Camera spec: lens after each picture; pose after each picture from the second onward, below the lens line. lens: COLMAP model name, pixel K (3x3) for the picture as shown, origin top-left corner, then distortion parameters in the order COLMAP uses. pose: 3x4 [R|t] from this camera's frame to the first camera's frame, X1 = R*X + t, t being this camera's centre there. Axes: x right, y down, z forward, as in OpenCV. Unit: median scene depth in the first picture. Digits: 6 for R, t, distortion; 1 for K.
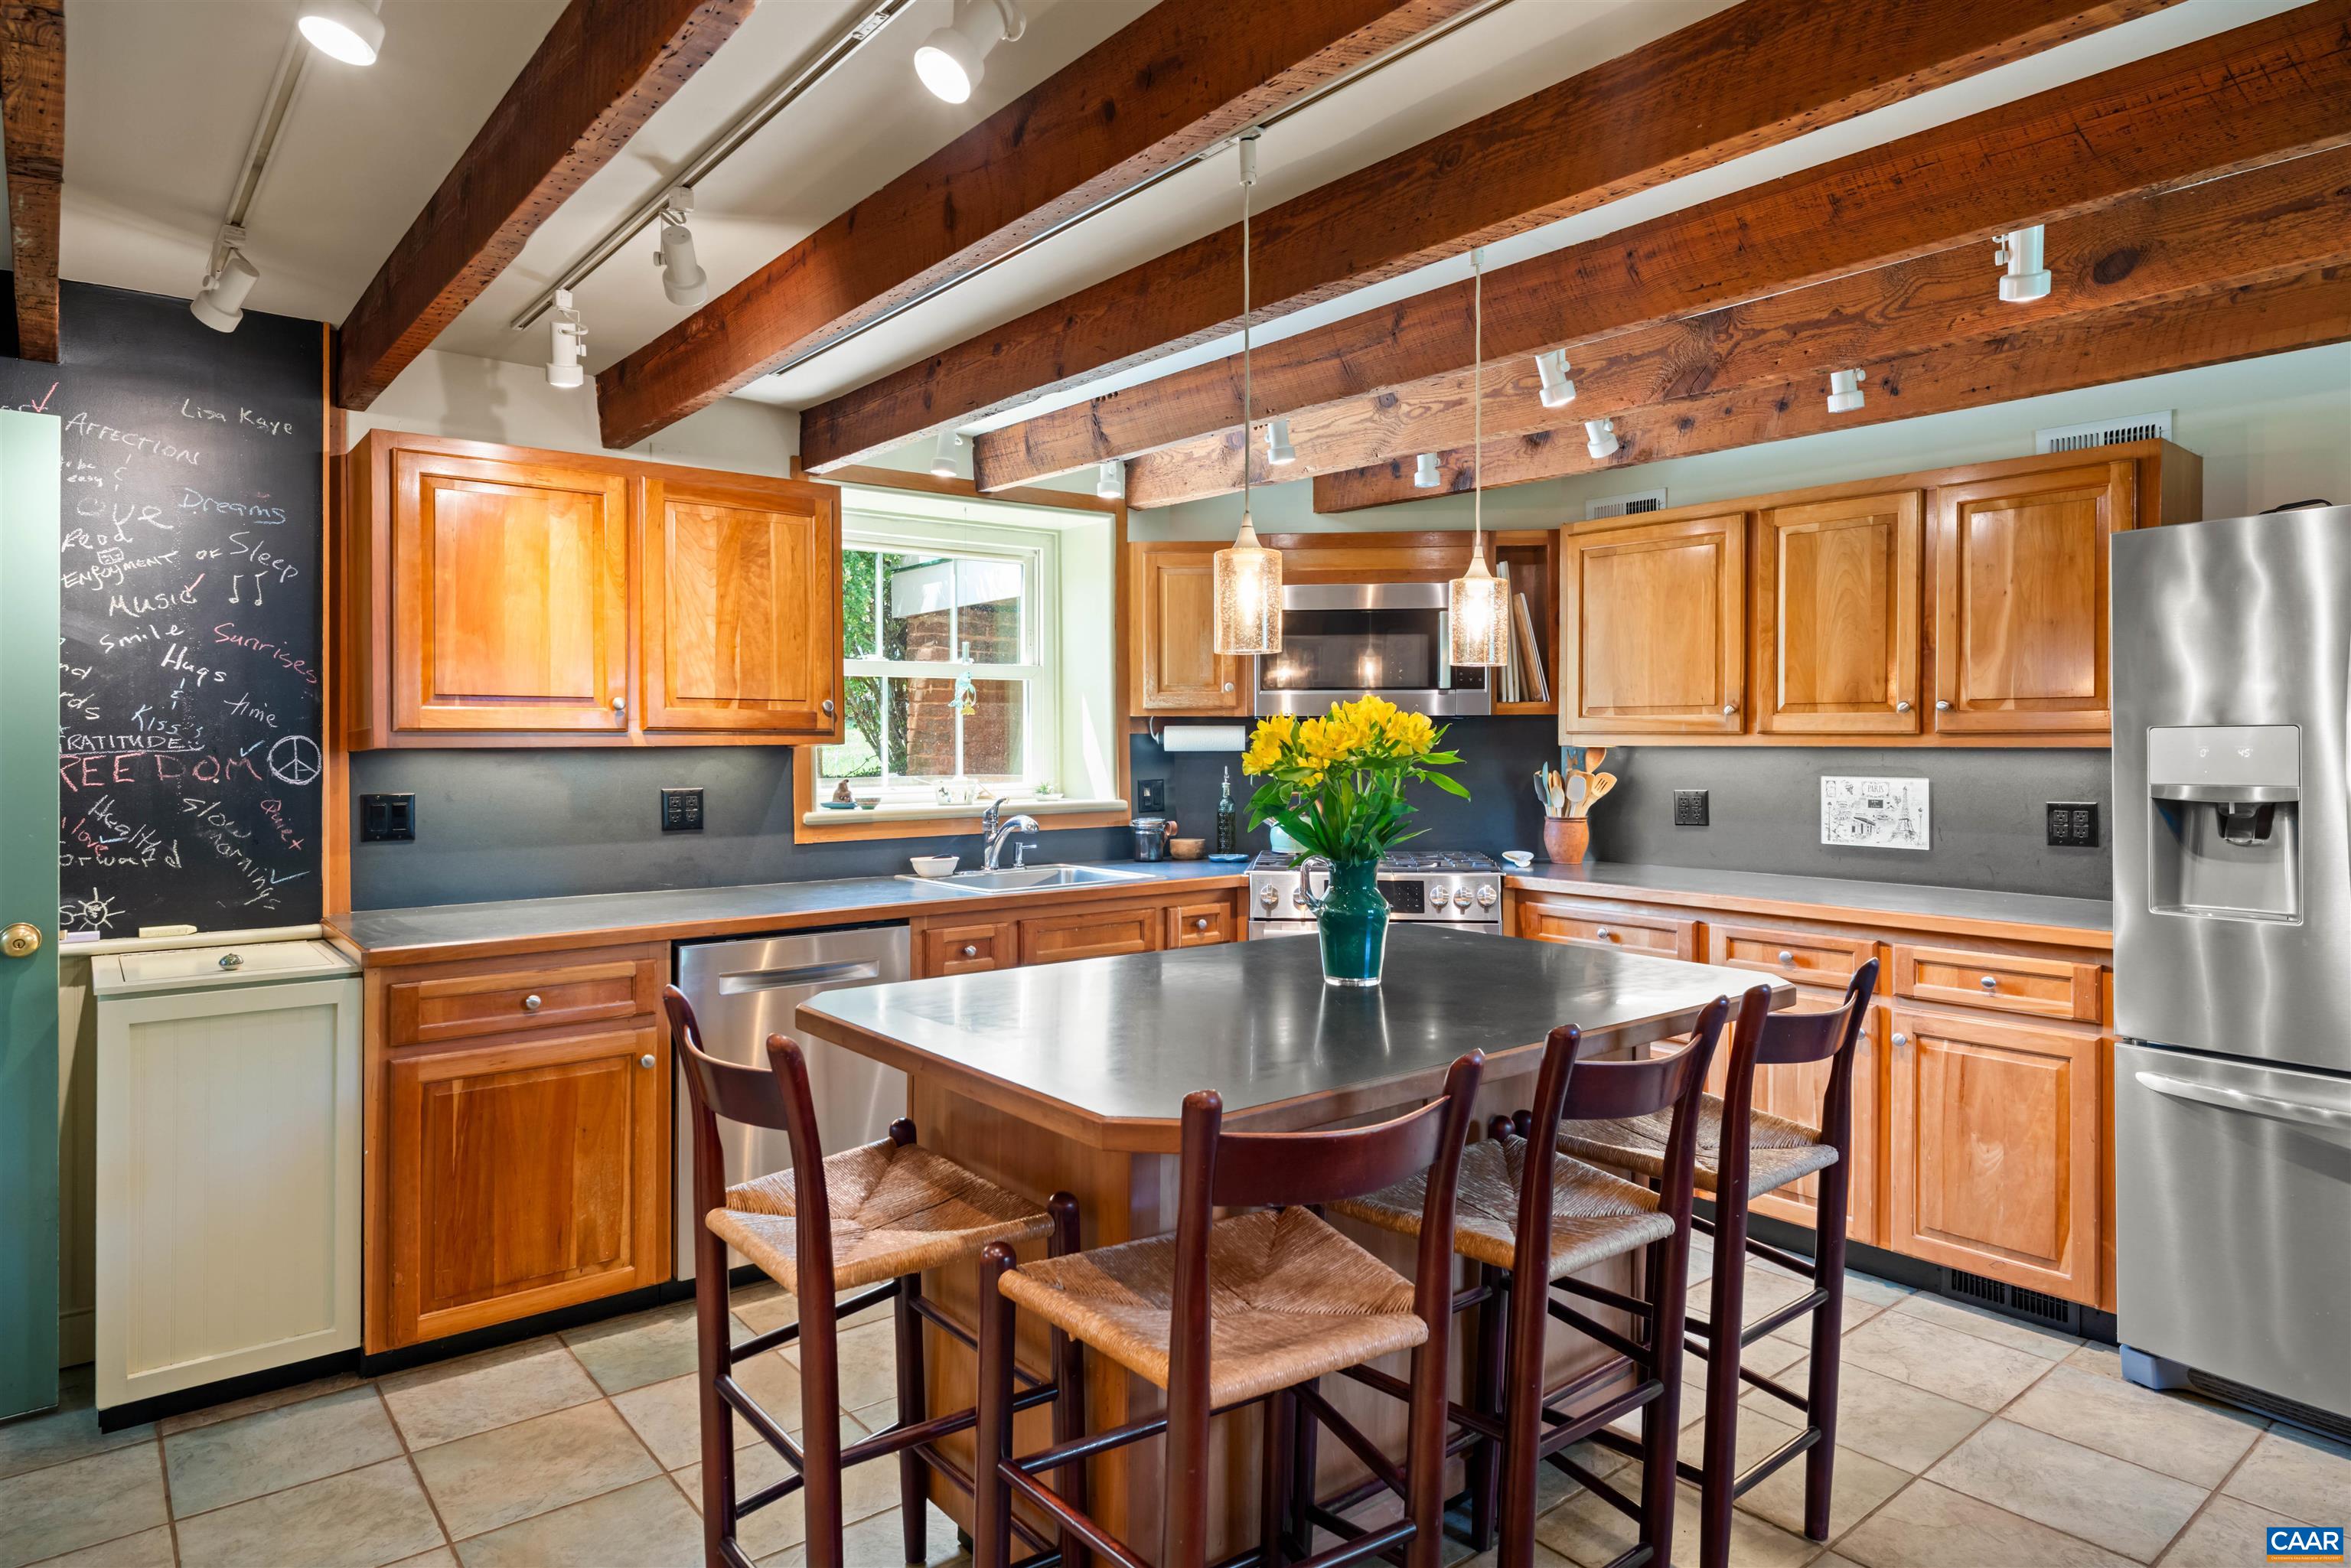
lens RADIAL K [[1348.3, 0, 1175.9], [0, 1348.3, 776.4], [0, 0, 1]] dist [0.005717, 0.000584]
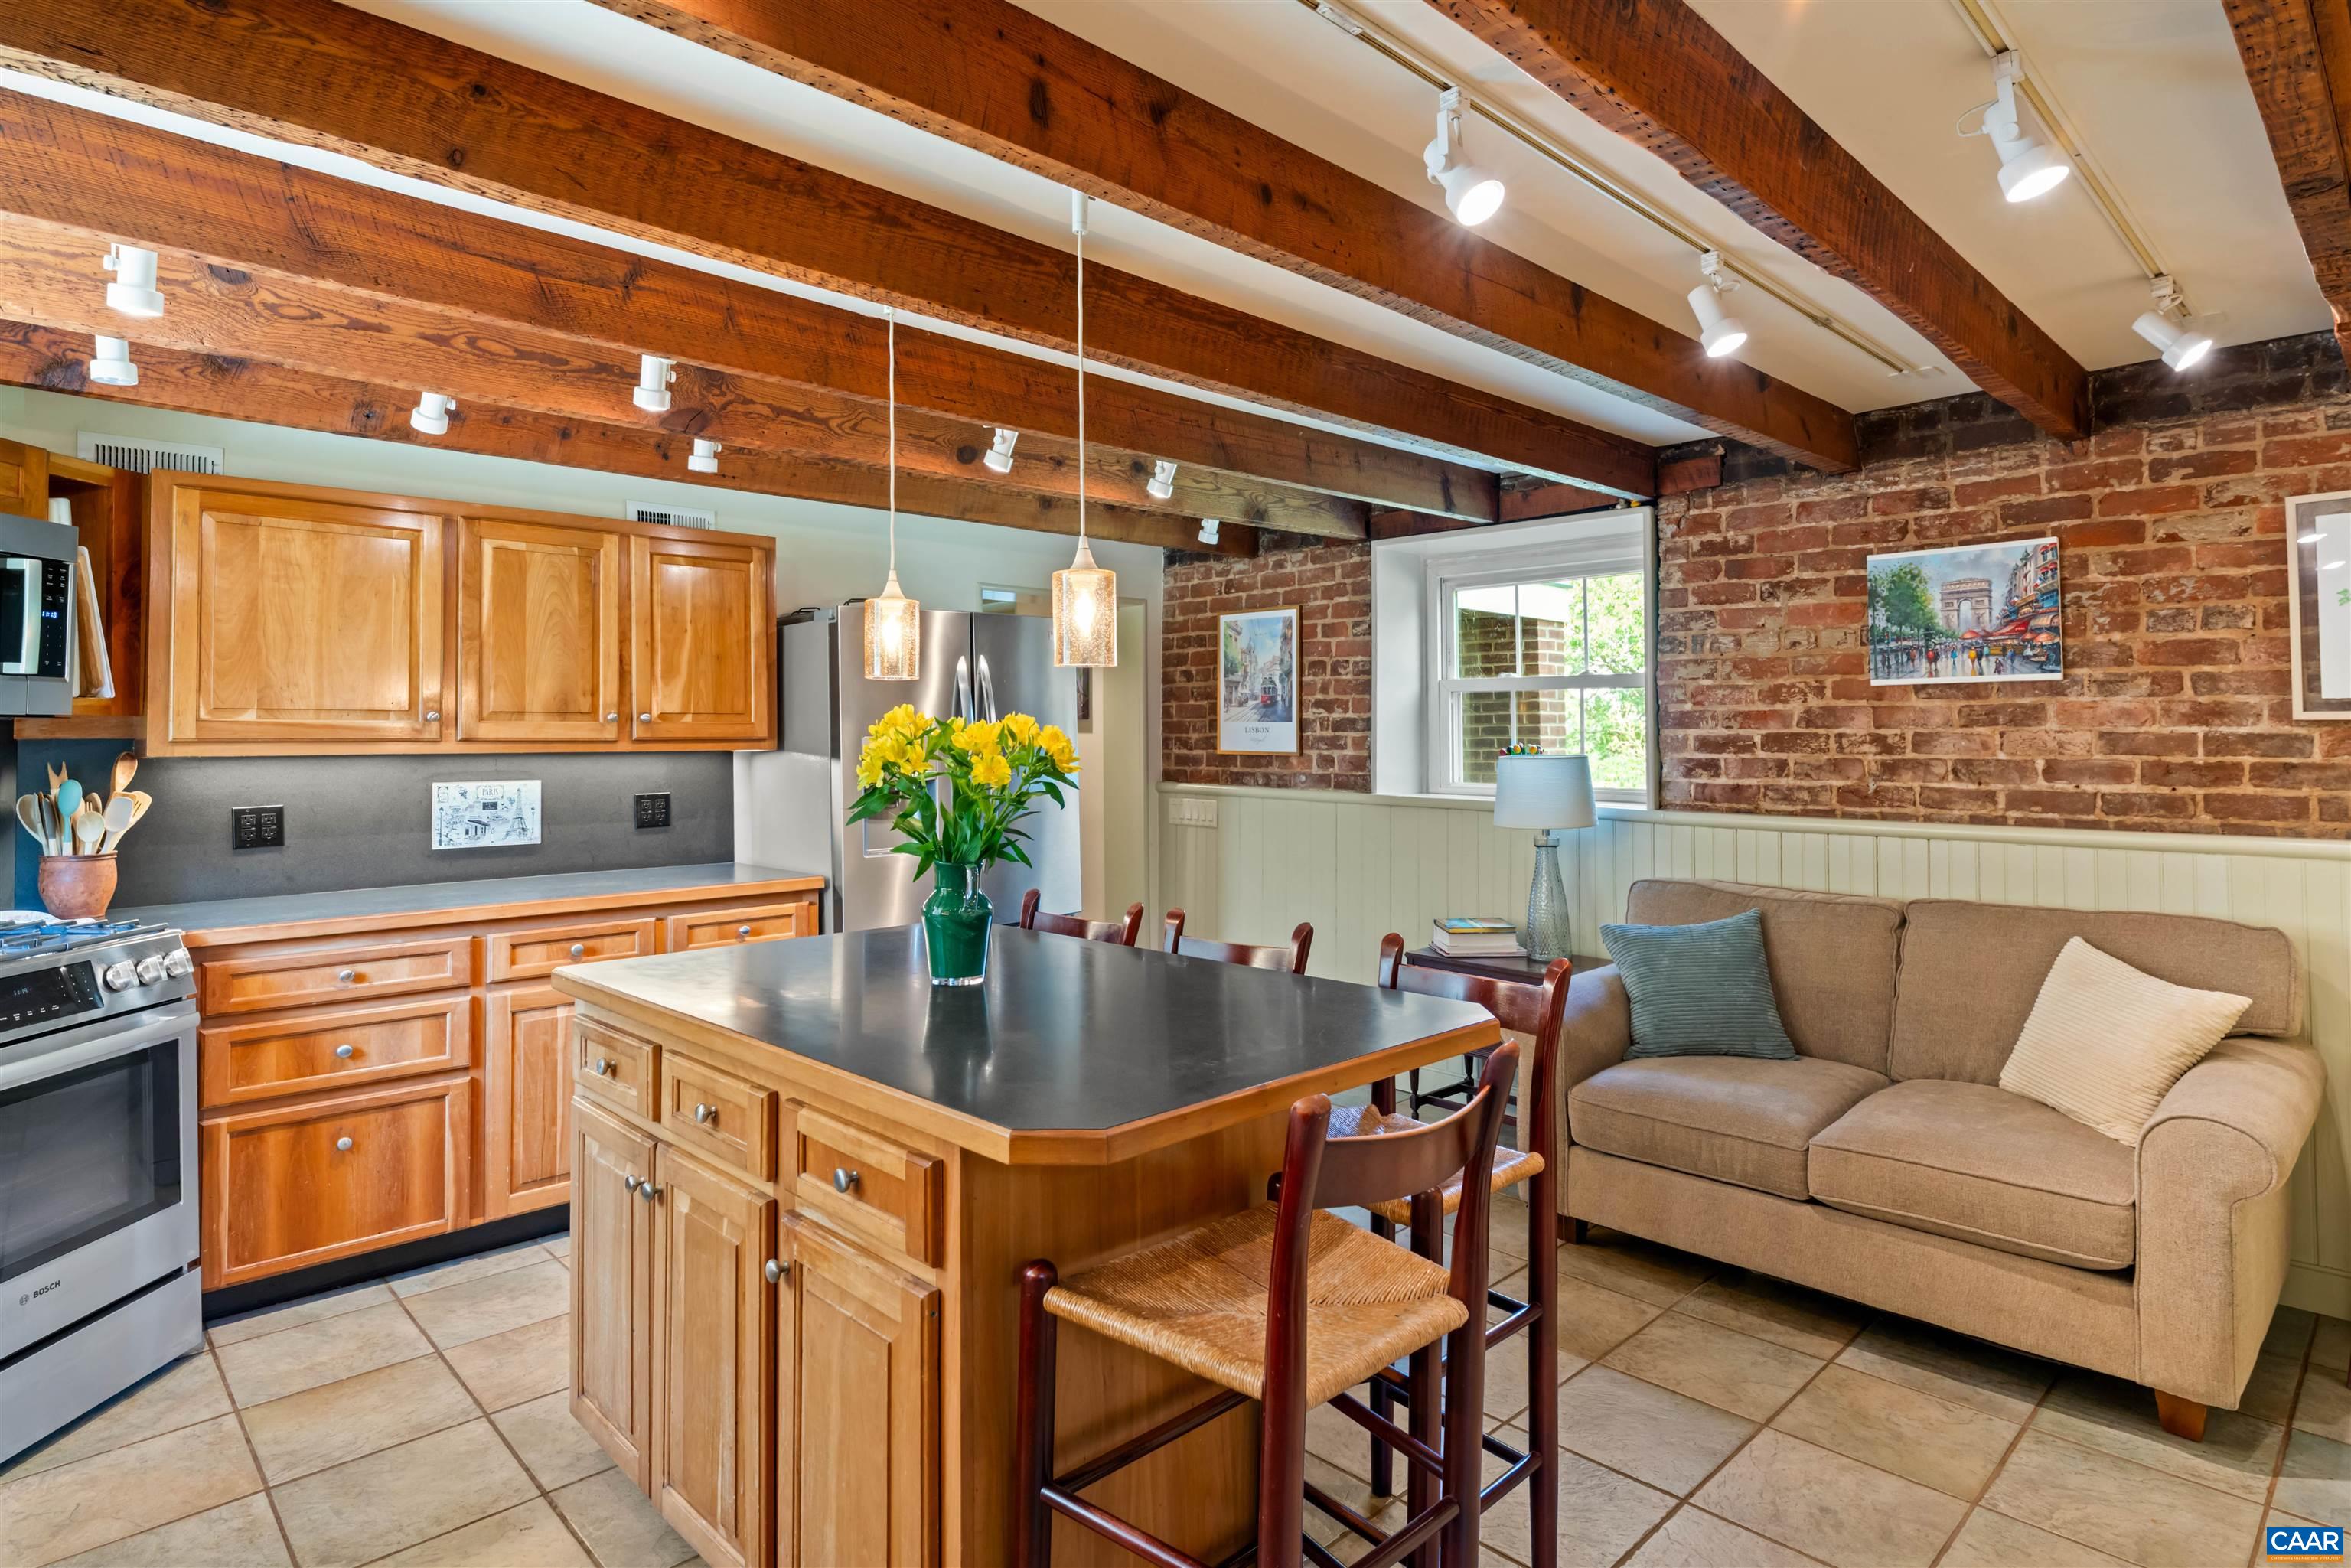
lens RADIAL K [[1180.5, 0, 1196.5], [0, 1180.5, 721.2], [0, 0, 1]] dist [0.001581, 0.000707]
pose [[-0.057400, 0.014108, 0.998252, -0.471440], [0.033104, 0.999377, -0.012221, -0.017784], [-0.997802, 0.032344, -0.057831, 0.516264]]
